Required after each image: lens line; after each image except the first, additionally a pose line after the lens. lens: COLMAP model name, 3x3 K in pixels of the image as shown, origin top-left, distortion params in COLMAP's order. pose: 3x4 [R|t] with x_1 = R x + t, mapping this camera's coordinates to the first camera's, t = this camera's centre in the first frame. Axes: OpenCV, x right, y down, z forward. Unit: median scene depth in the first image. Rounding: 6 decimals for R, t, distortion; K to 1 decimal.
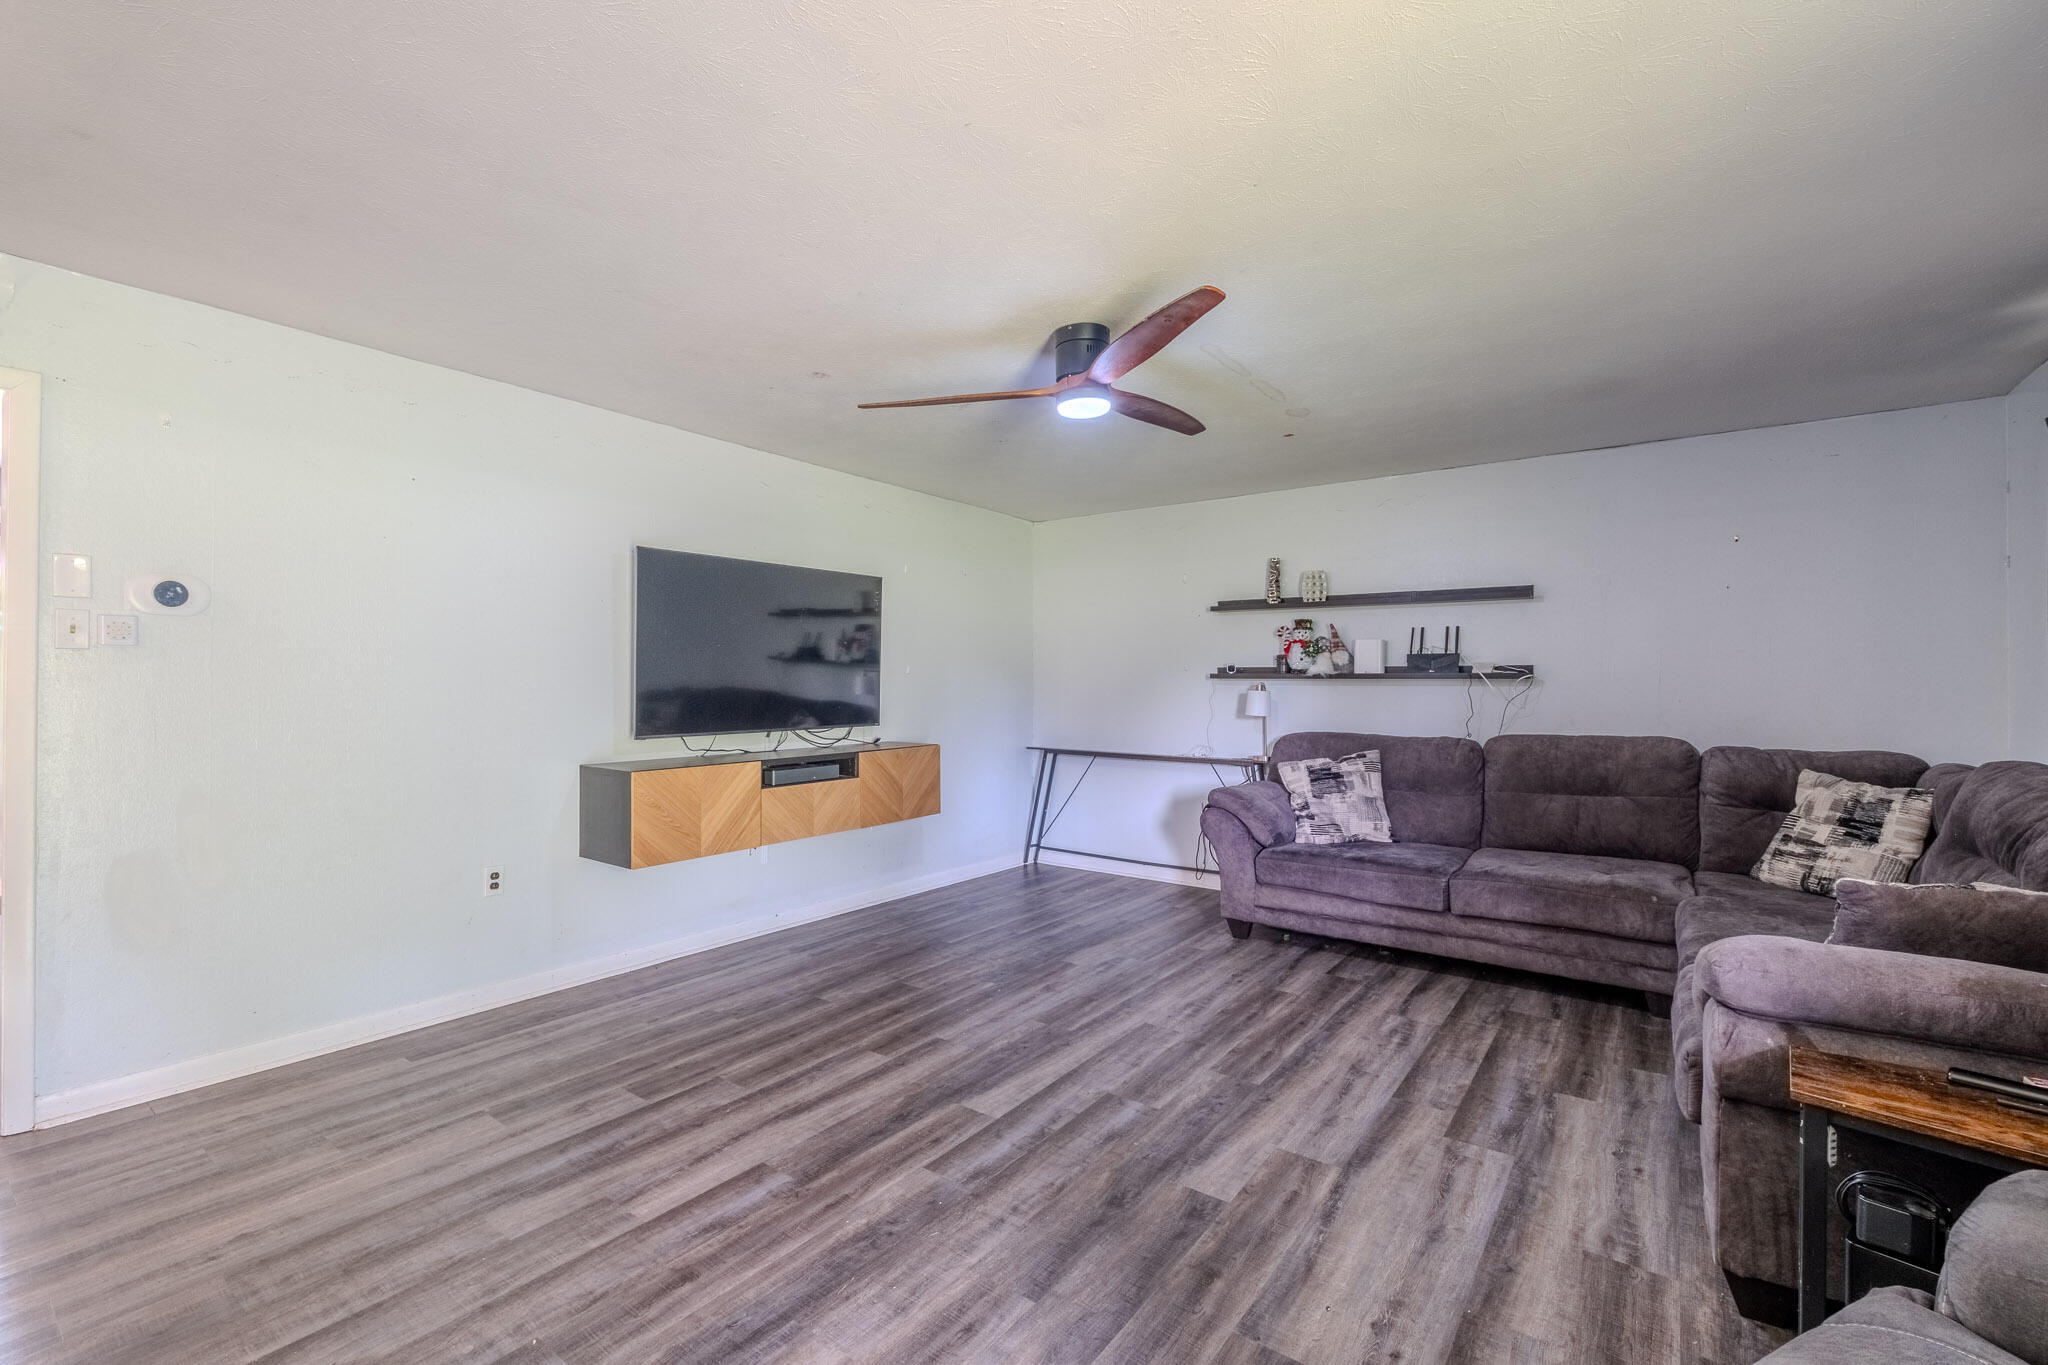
lens RADIAL K [[886.7, 0, 1022.3], [0, 886.7, 681.7], [0, 0, 1]] dist [-0.000024, -0.000031]
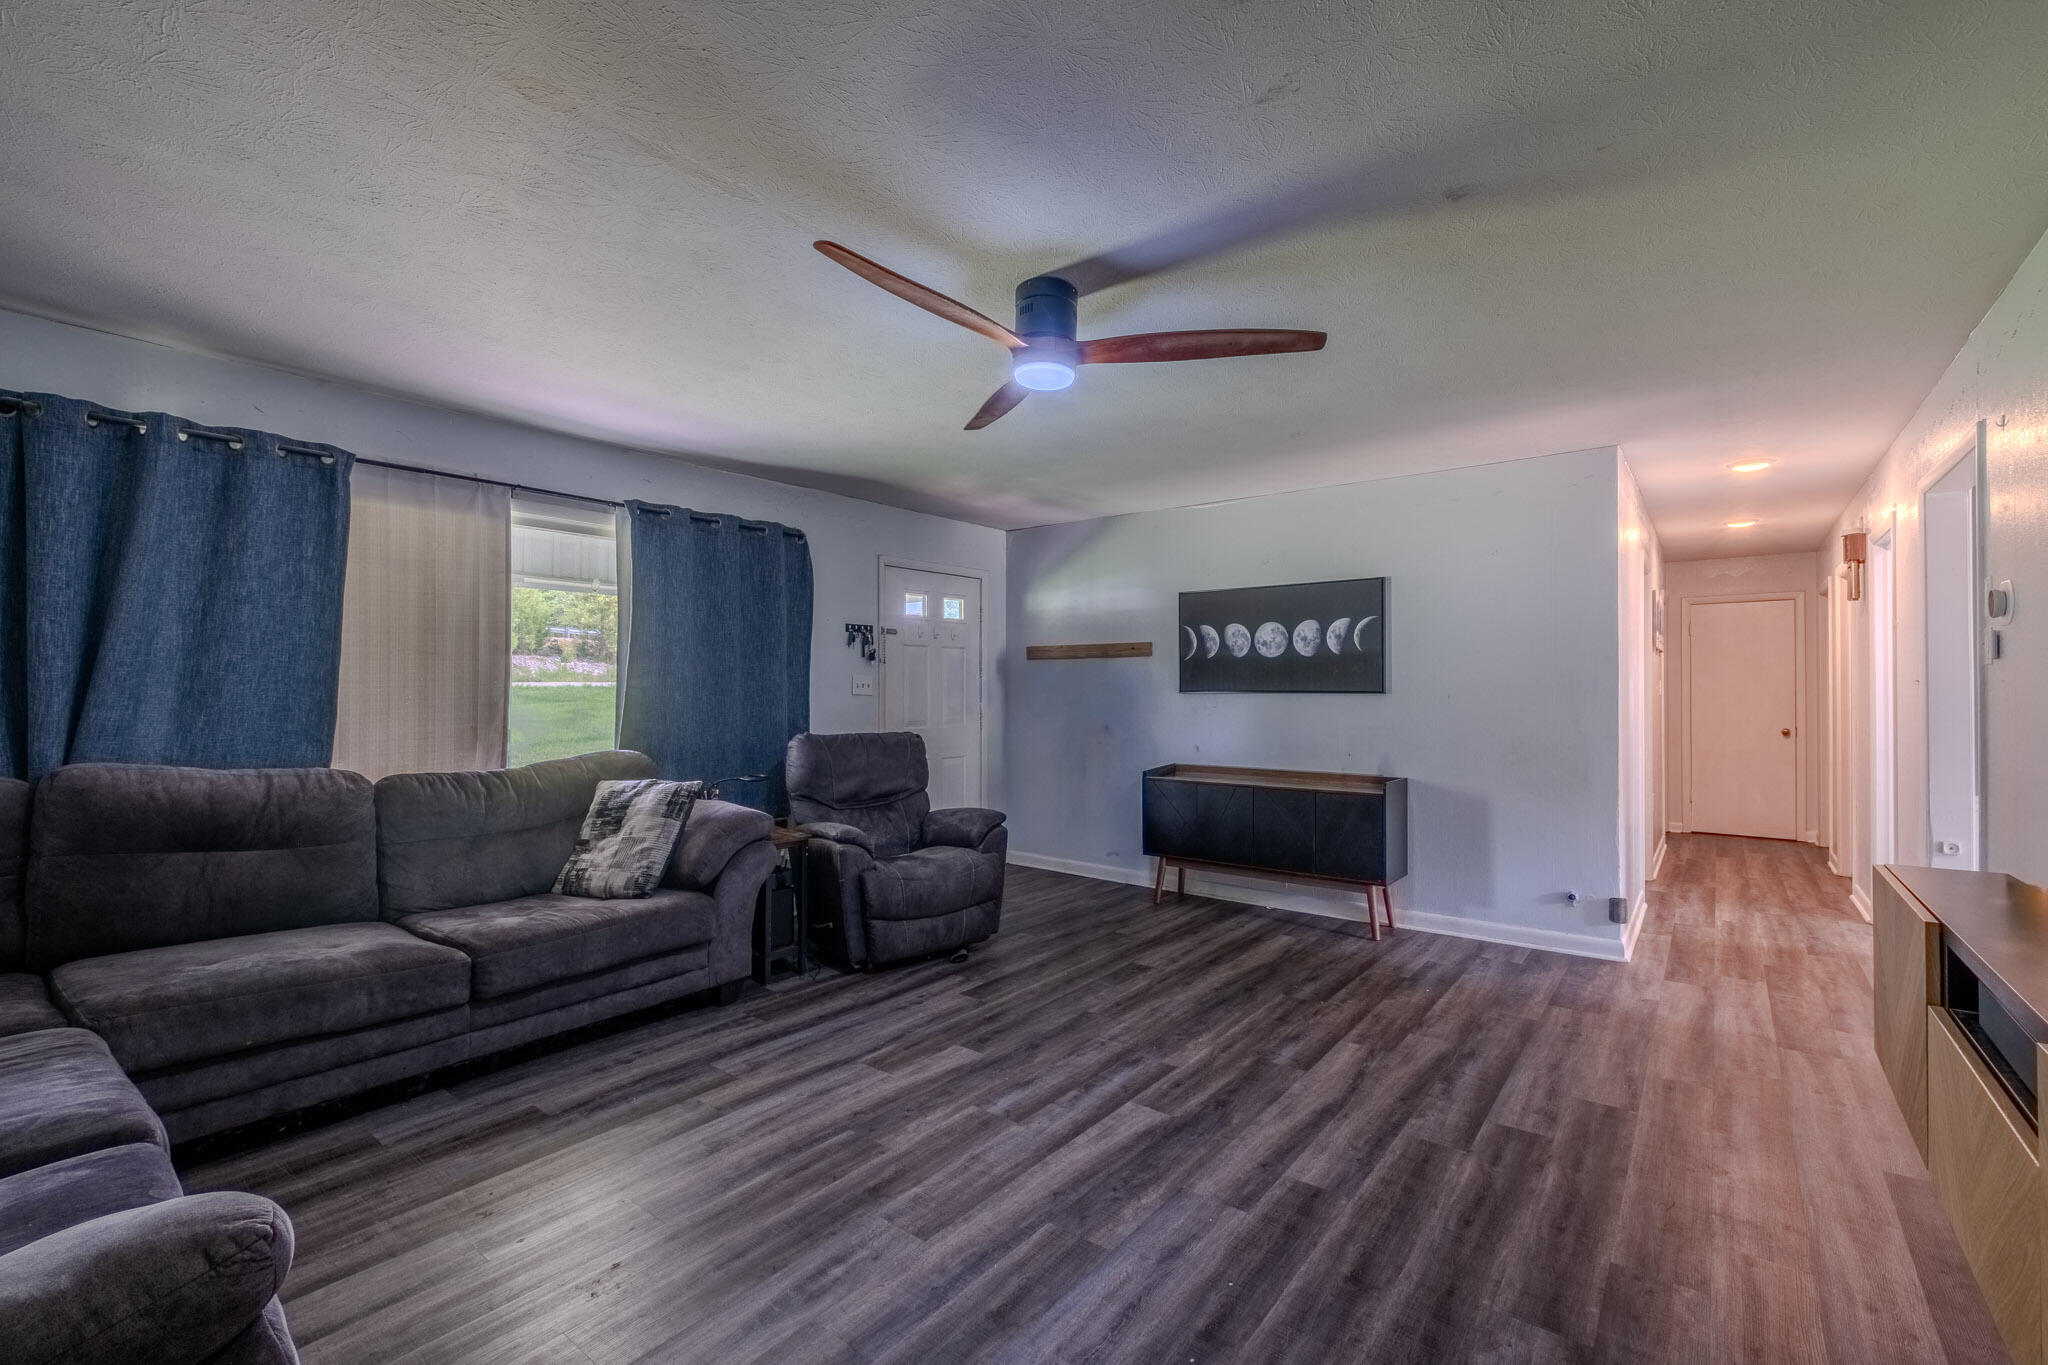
lens RADIAL K [[886.7, 0, 1027.4], [0, 886.7, 684.5], [0, 0, 1]] dist [-0.000024, -0.000031]
pose [[-0.999677, -0.006345, 0.024616, 0.070099], [-0.006533, 0.999950, -0.007564, 0.003797], [-0.024567, -0.007723, -0.999668, 2.048154]]
